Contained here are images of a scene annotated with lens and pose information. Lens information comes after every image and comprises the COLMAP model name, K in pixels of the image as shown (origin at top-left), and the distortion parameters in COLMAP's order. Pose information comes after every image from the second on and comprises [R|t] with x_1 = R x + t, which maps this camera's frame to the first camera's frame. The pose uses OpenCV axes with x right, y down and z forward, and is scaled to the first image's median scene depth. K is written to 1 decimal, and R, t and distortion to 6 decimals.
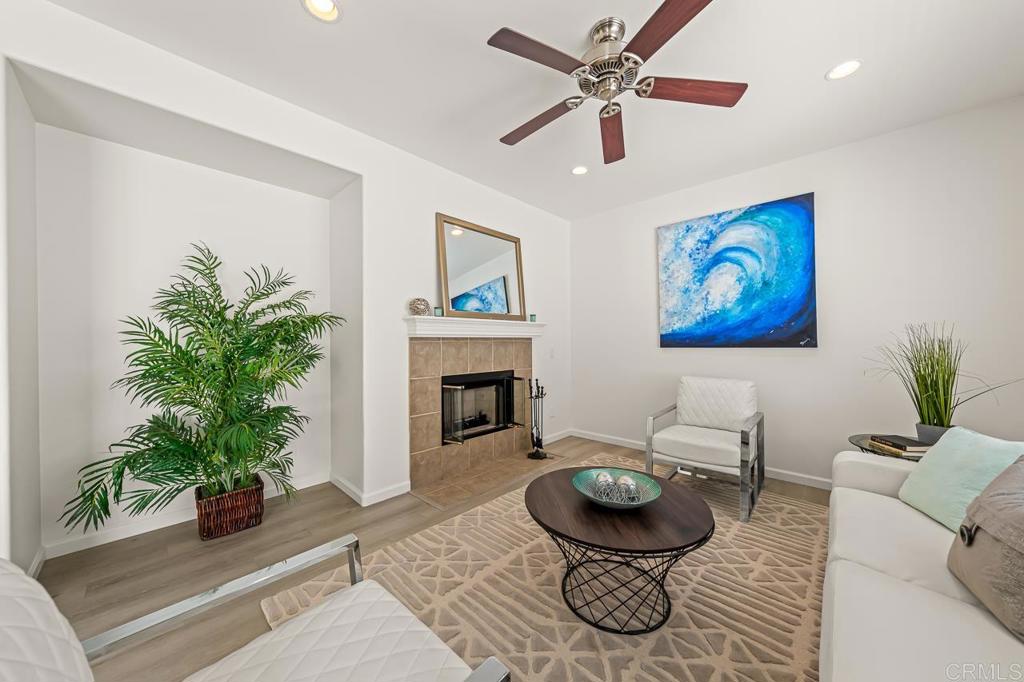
lens RADIAL K [[363.2, 0, 514.5], [0, 363.2, 340.9], [0, 0, 1]] dist [0.000112, 0.000063]
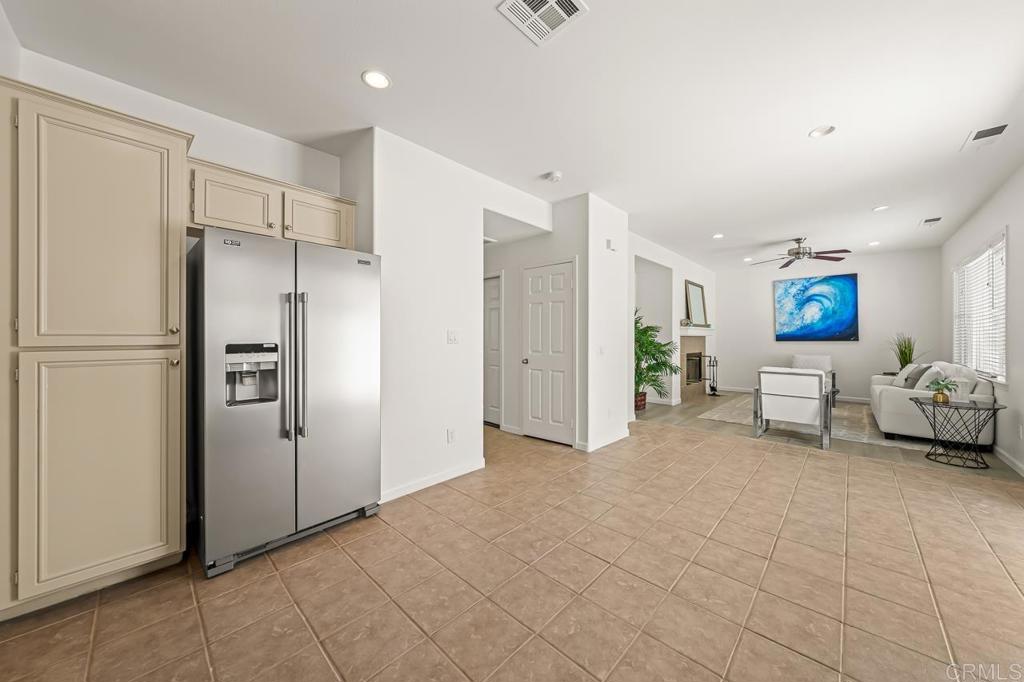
lens RADIAL K [[367.4, 0, 512.3], [0, 367.4, 336.8], [0, 0, 1]] dist [-0.001241, -0.000118]
pose [[0.999992, 0.003949, 0.000478, -1.241019], [-0.003947, 0.999984, -0.003938, 0.008587], [-0.000494, 0.003937, 0.999992, -1.204525]]
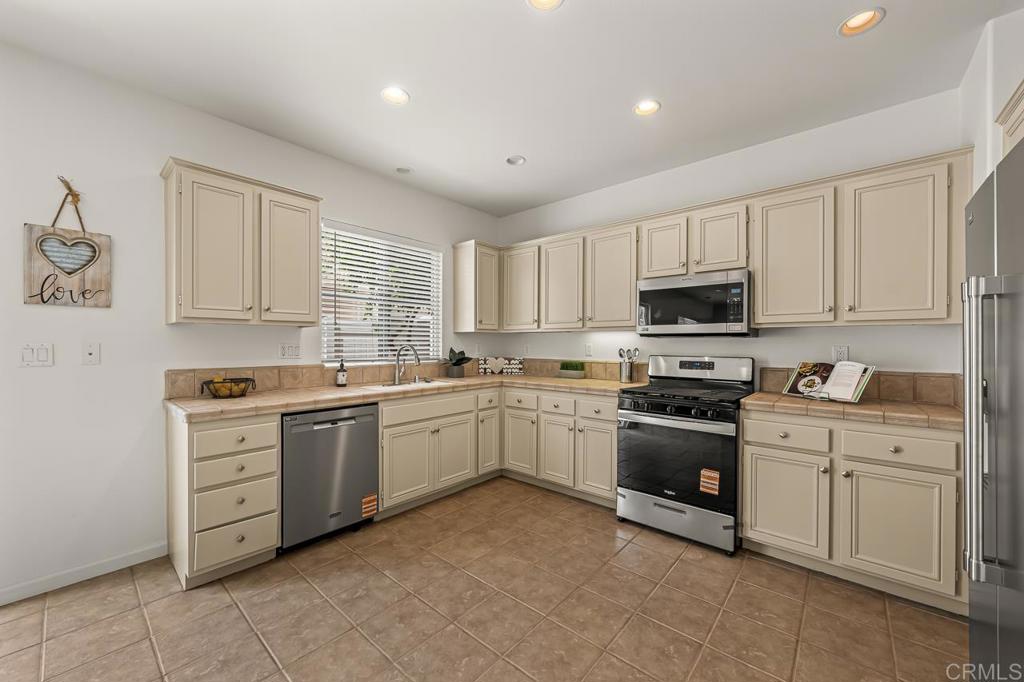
lens RADIAL K [[396.8, 0, 506.2], [0, 396.8, 344.1], [0, 0, 1]] dist [-0.000606, -0.000120]
pose [[-0.999431, 0.001101, -0.033721, -1.197768], [0.000928, 0.999986, 0.005166, -0.018071], [0.033726, 0.005131, -0.999418, -0.214810]]
